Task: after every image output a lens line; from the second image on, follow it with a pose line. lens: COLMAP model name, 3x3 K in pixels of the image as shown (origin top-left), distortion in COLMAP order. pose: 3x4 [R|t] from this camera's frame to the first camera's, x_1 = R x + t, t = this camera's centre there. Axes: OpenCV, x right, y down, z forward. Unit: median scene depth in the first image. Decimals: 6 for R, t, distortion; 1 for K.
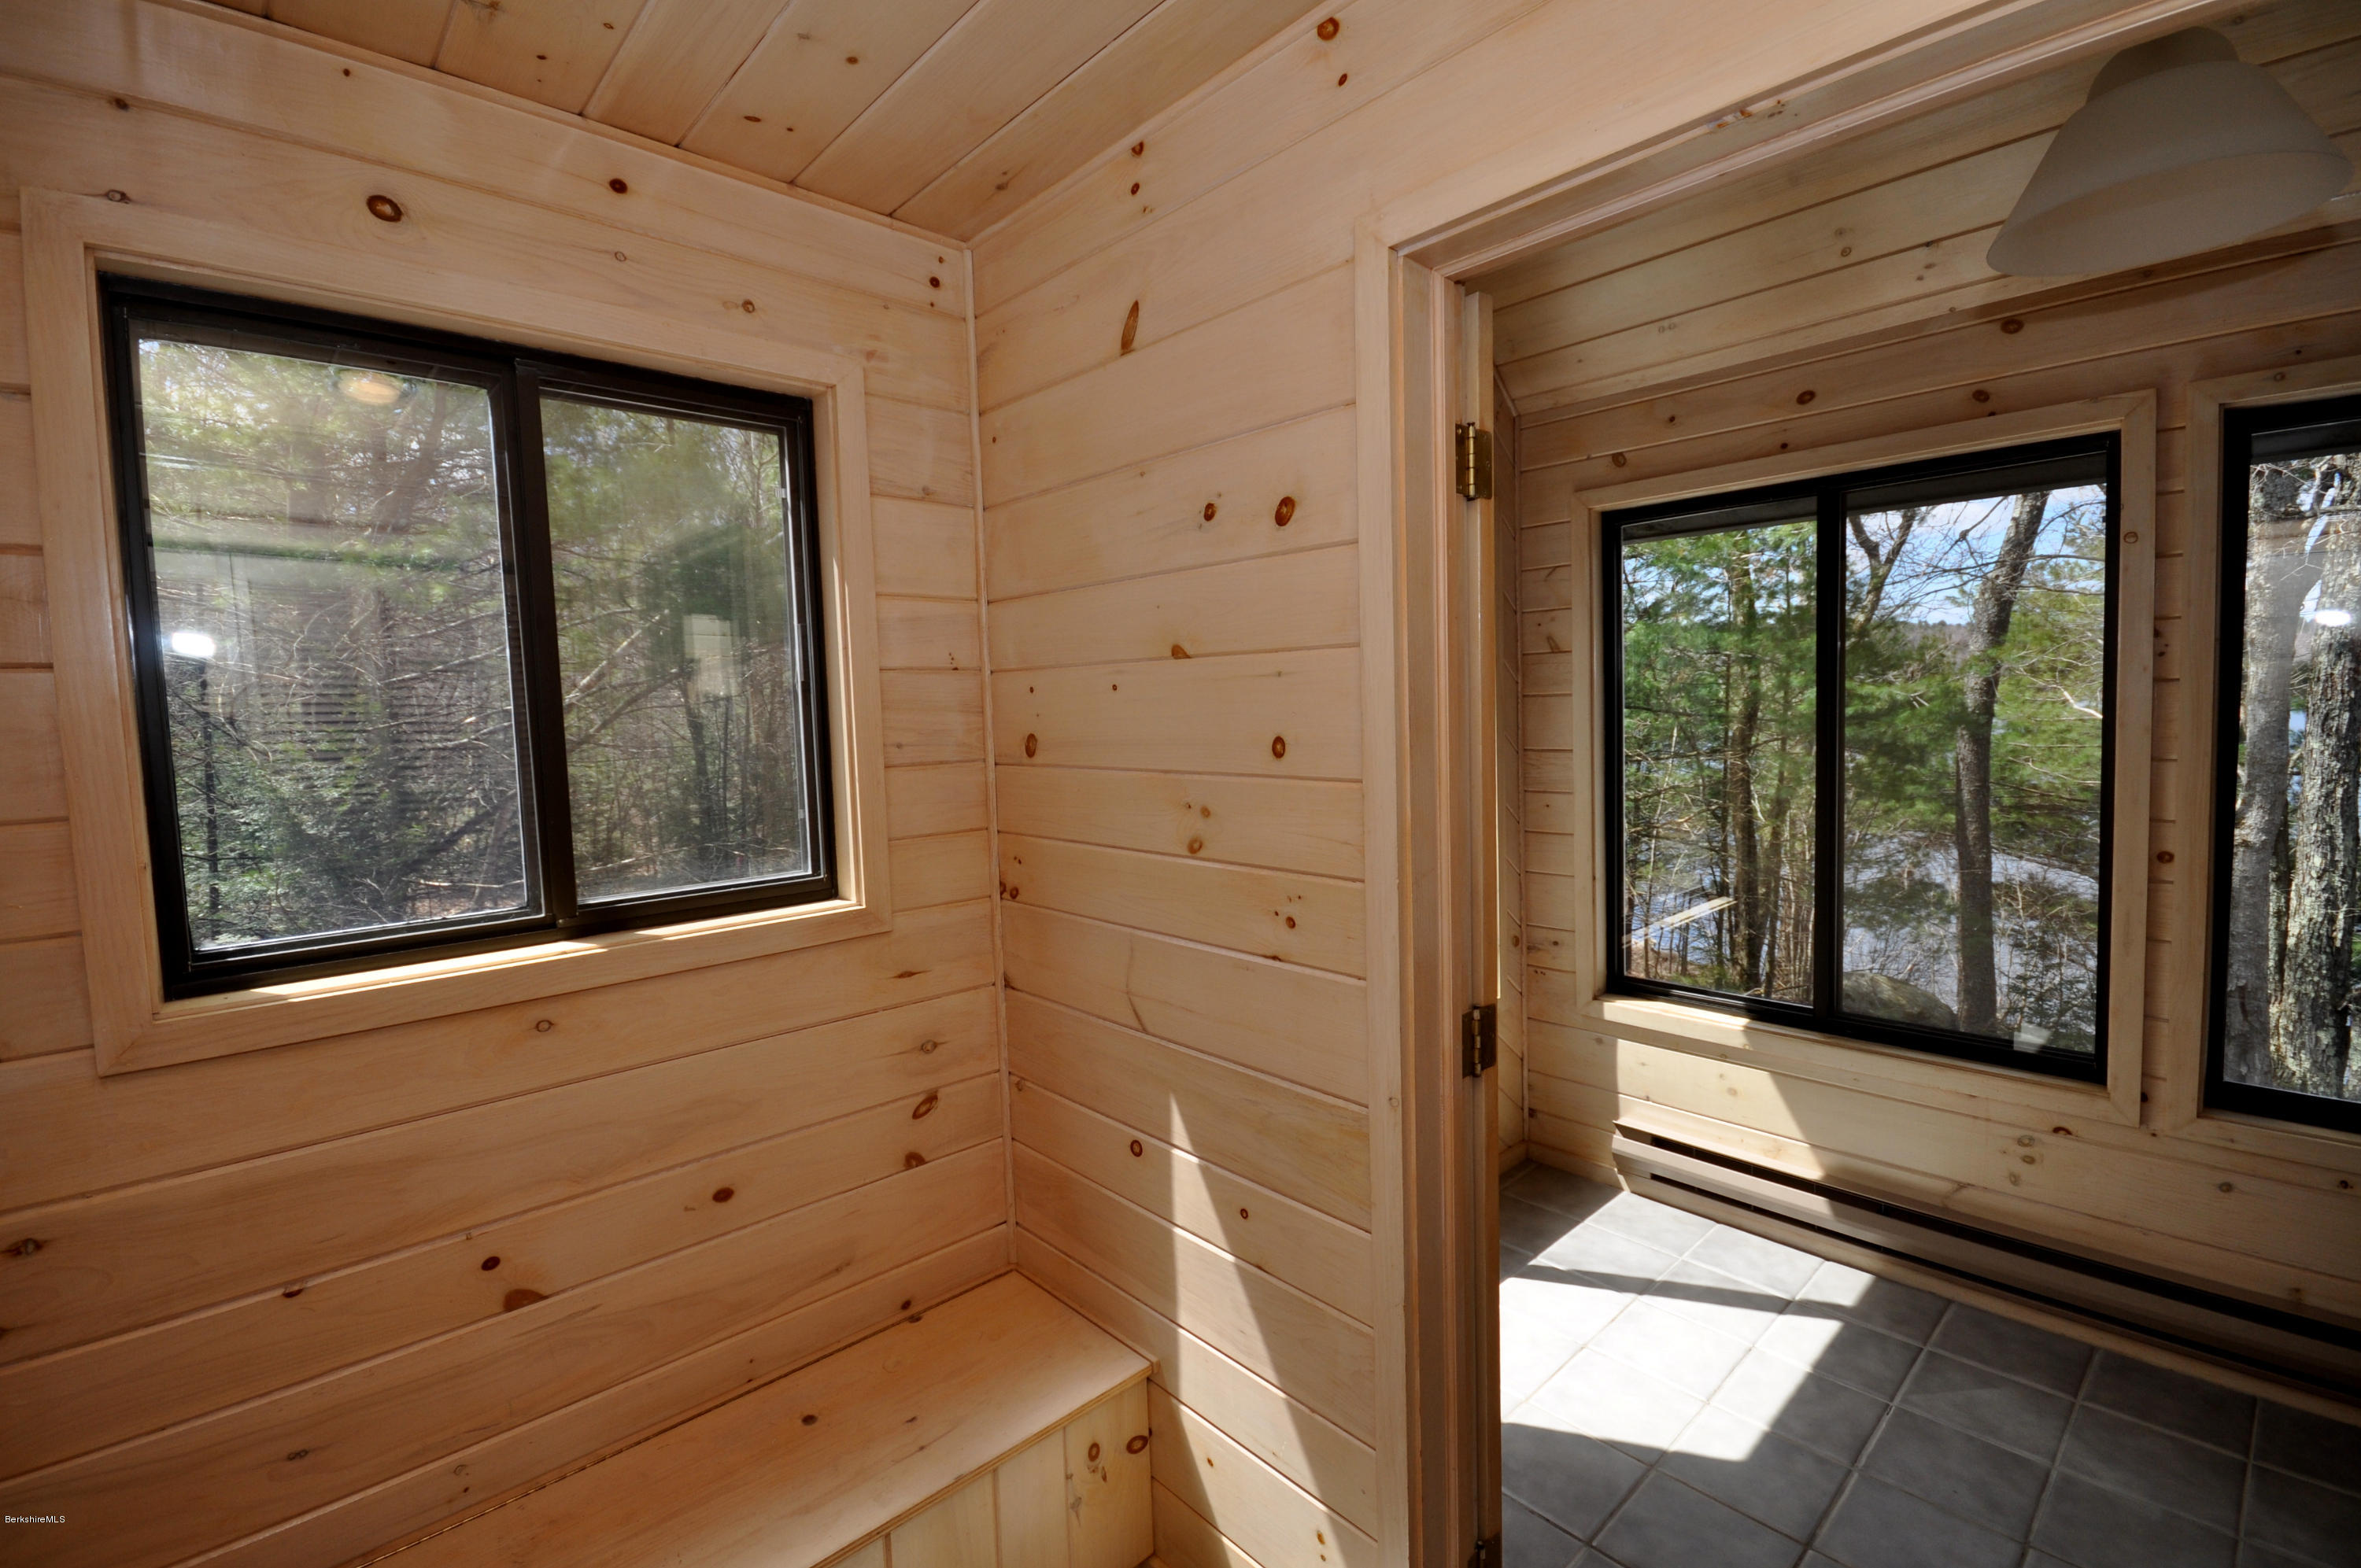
lens RADIAL K [[1043.9, 0, 1191.5], [0, 1043.9, 780.5], [0, 0, 1]] dist [-0.001595, -0.000067]
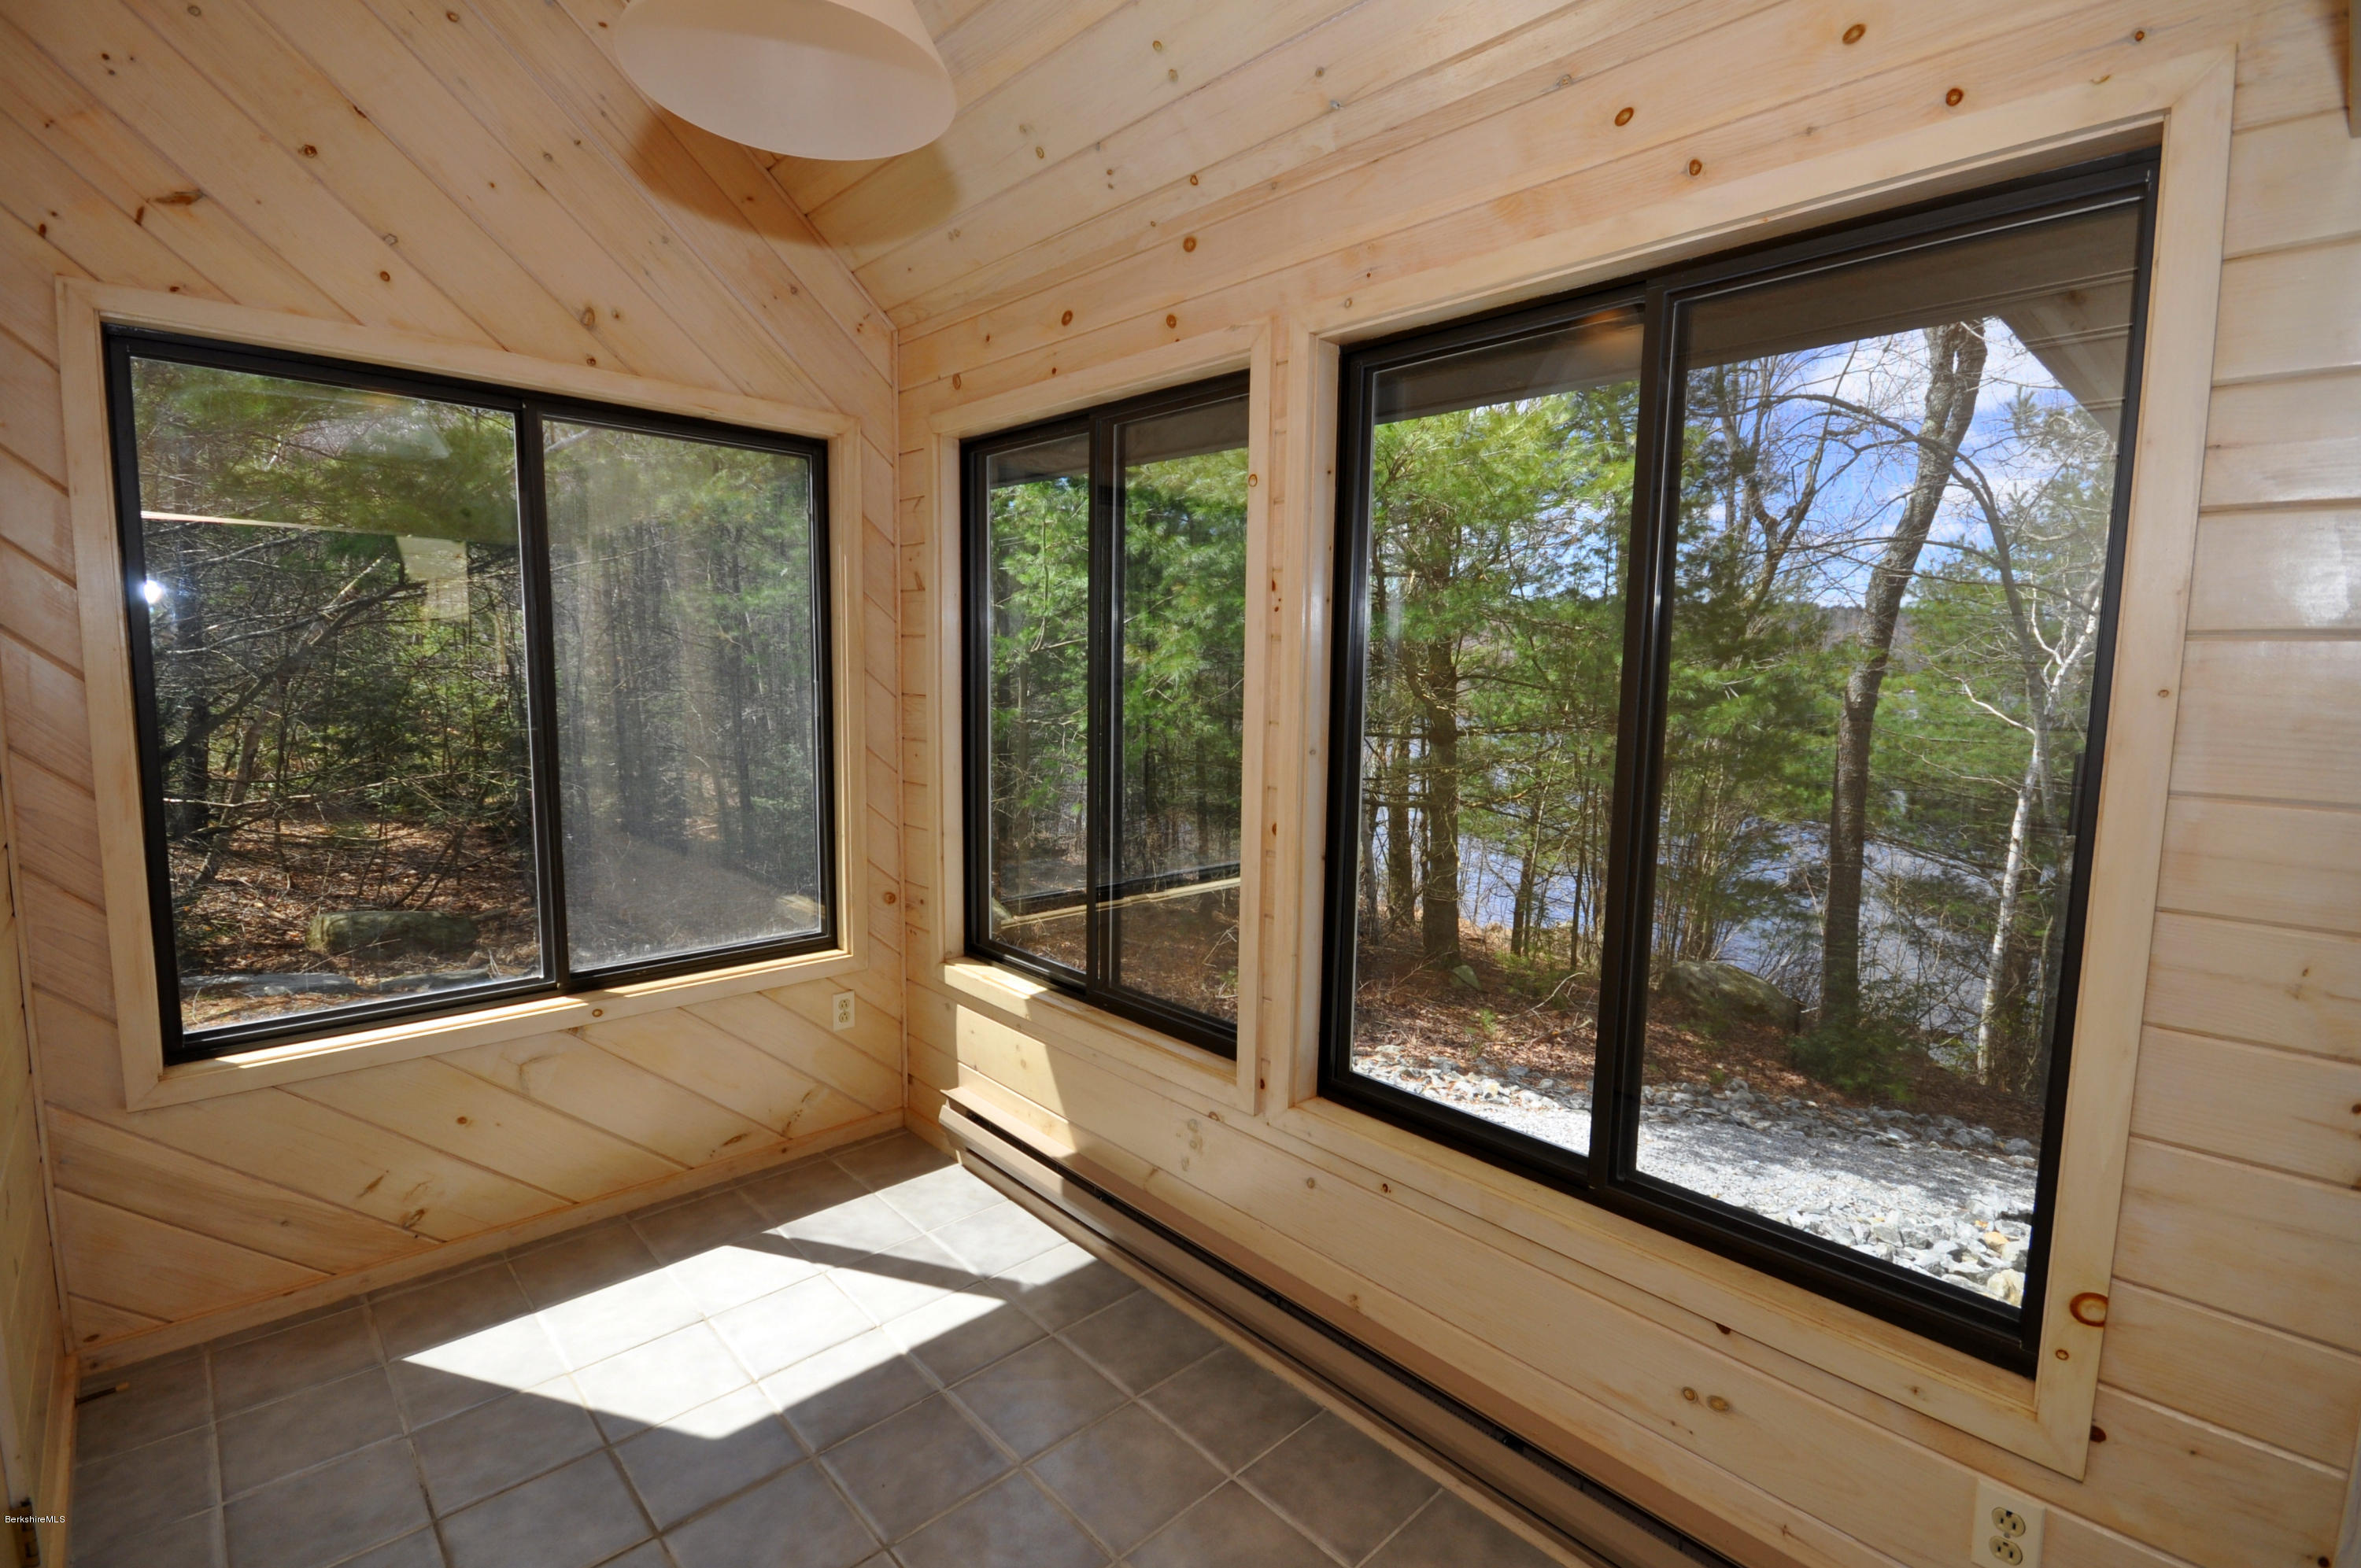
lens RADIAL K [[1084.8, 0, 1180.5], [0, 1084.8, 784.0], [0, 0, 1]] dist [-0.011211, -0.000027]
pose [[0.998516, 0.047077, 0.027376, 0.574867], [-0.048233, 0.997900, 0.043235, -0.003405], [-0.025283, -0.044491, 0.998690, 0.025431]]
